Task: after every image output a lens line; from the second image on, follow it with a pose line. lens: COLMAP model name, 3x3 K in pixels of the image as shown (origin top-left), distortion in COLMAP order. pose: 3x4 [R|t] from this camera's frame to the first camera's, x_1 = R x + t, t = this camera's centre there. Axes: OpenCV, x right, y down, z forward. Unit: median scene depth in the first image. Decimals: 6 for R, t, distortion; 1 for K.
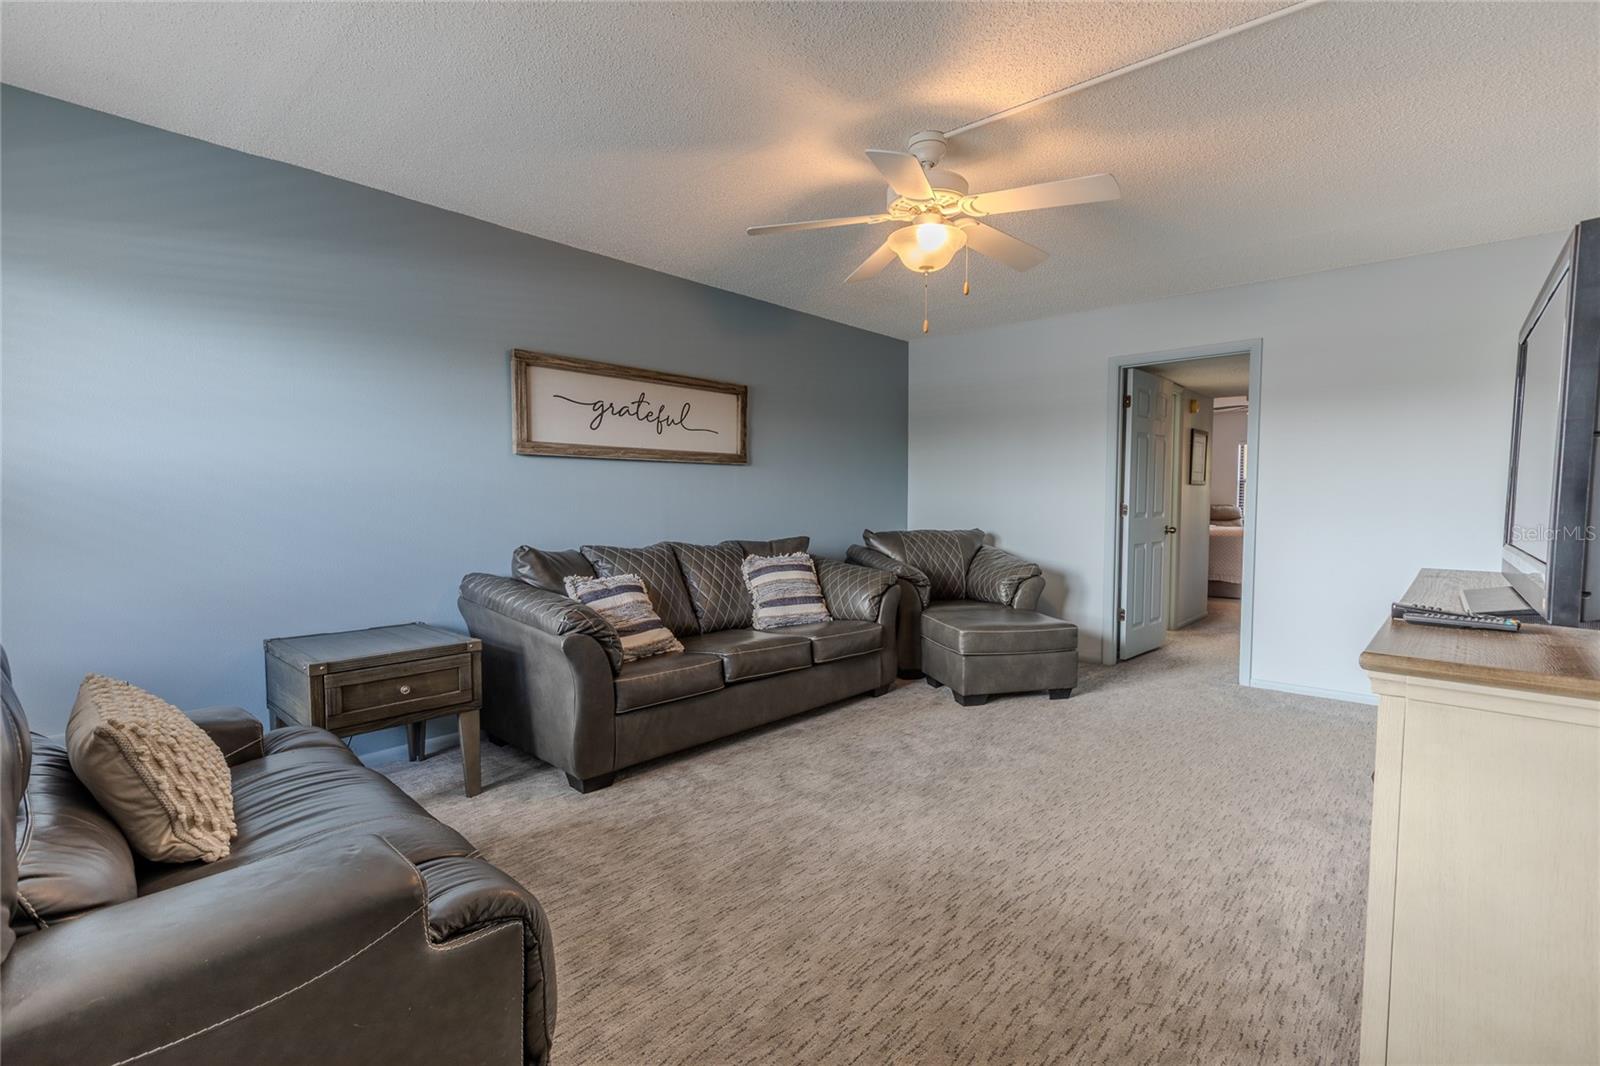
lens RADIAL K [[753.2, 0, 800.0], [0, 753.2, 533.0], [0, 0, 1]] dist [0.020647, -0.000203]
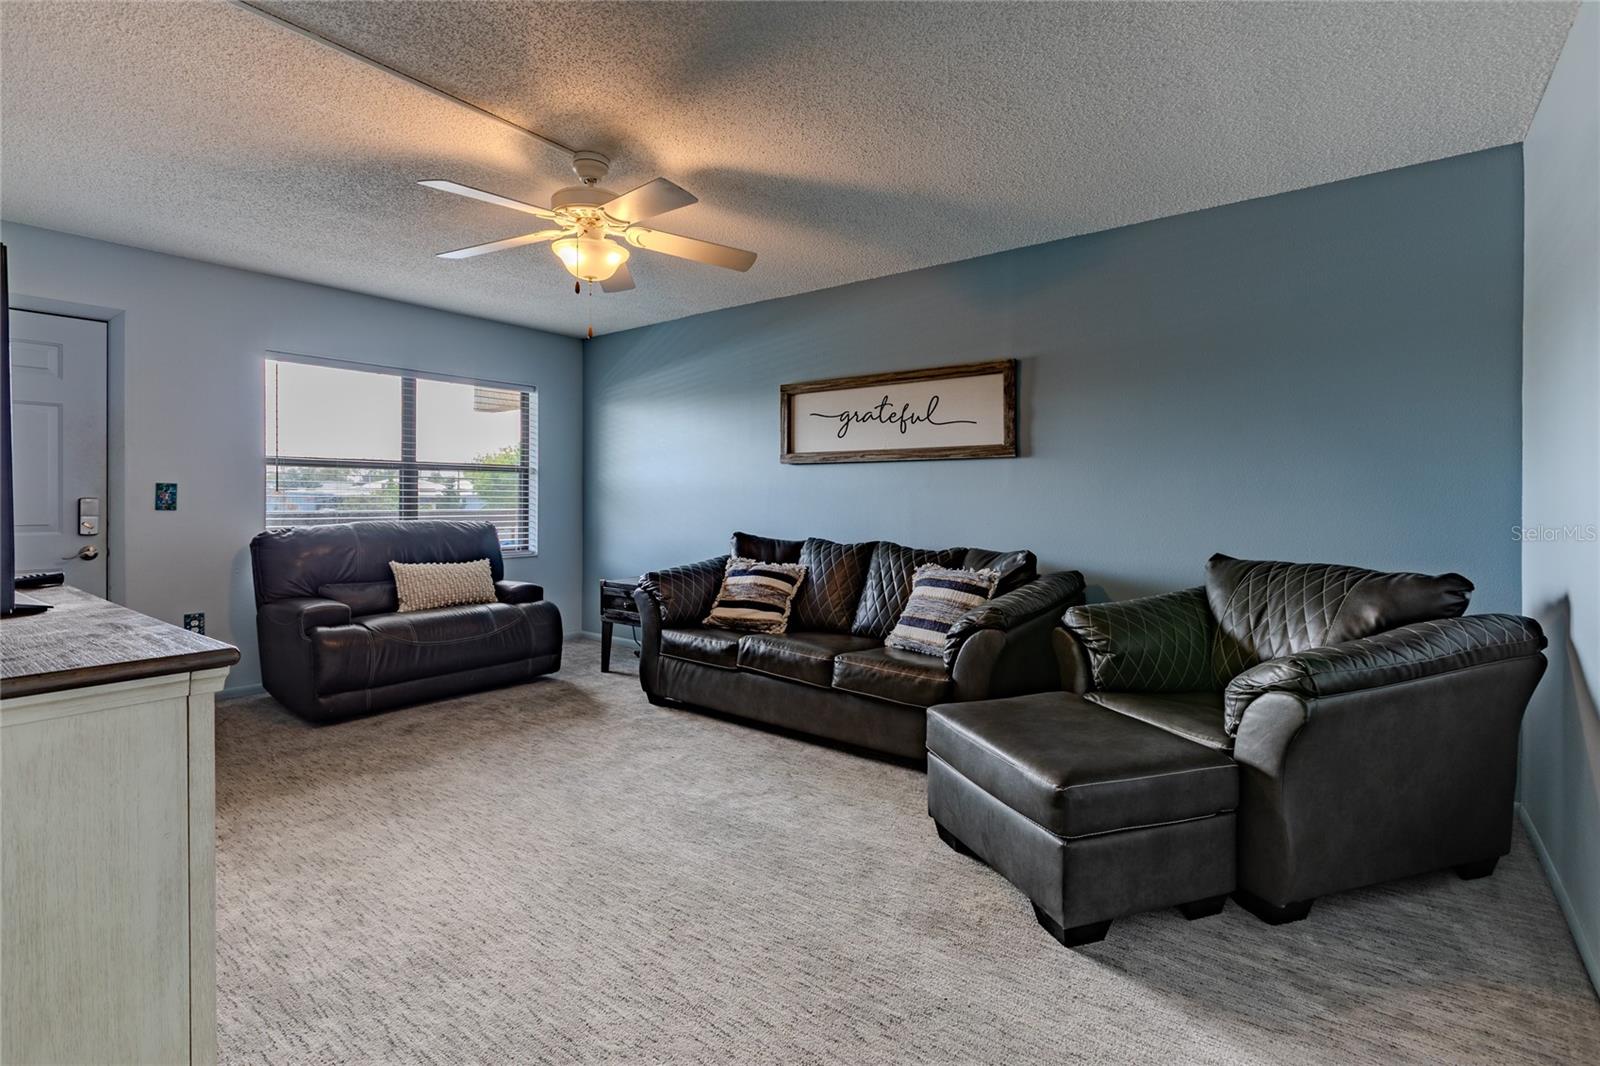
lens RADIAL K [[753.5, 0, 797.1], [0, 753.5, 498.3], [0, 0, 1]] dist [-0.000461, -0.000143]
pose [[0.058633, 0.000404, -0.998279, 0.819659], [-0.052233, 0.998631, -0.002664, -0.037059], [0.996912, 0.052299, 0.058574, 0.831916]]
